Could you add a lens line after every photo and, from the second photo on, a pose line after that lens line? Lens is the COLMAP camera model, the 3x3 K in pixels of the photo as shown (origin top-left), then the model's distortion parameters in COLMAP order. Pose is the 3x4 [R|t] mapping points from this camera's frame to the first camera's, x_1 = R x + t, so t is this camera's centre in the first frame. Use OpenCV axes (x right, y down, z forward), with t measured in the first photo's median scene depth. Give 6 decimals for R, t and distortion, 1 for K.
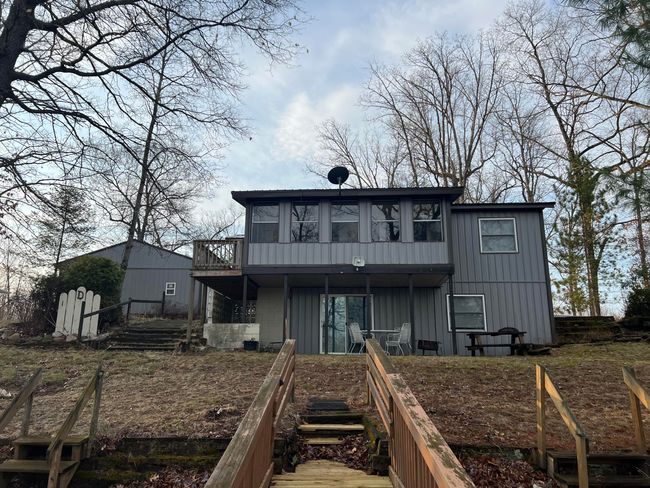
lens RADIAL K [[487.7, 0, 321.1], [0, 487.7, 241.2], [0, 0, 1]] dist [0.066664, -0.063093]
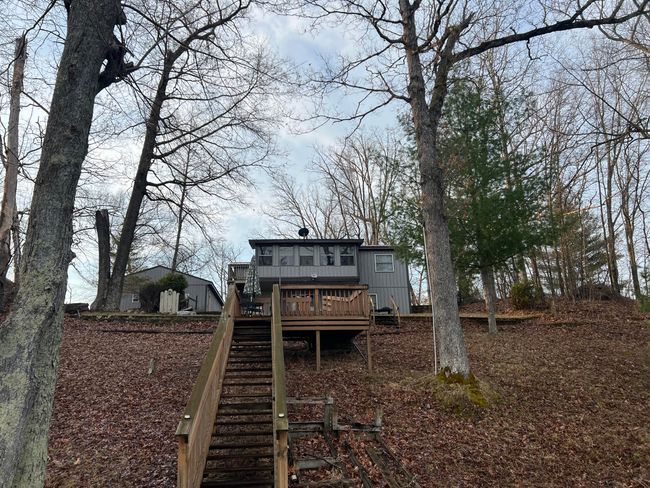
lens RADIAL K [[487.7, 0, 325.4], [0, 487.7, 243.2], [0, 0, 1]] dist [0.066664, -0.063093]
pose [[0.989940, 0.008288, 0.141246, -0.155206], [-0.000308, 0.998407, -0.056425, 0.023000], [-0.141489, 0.055814, 0.988365, -0.972527]]
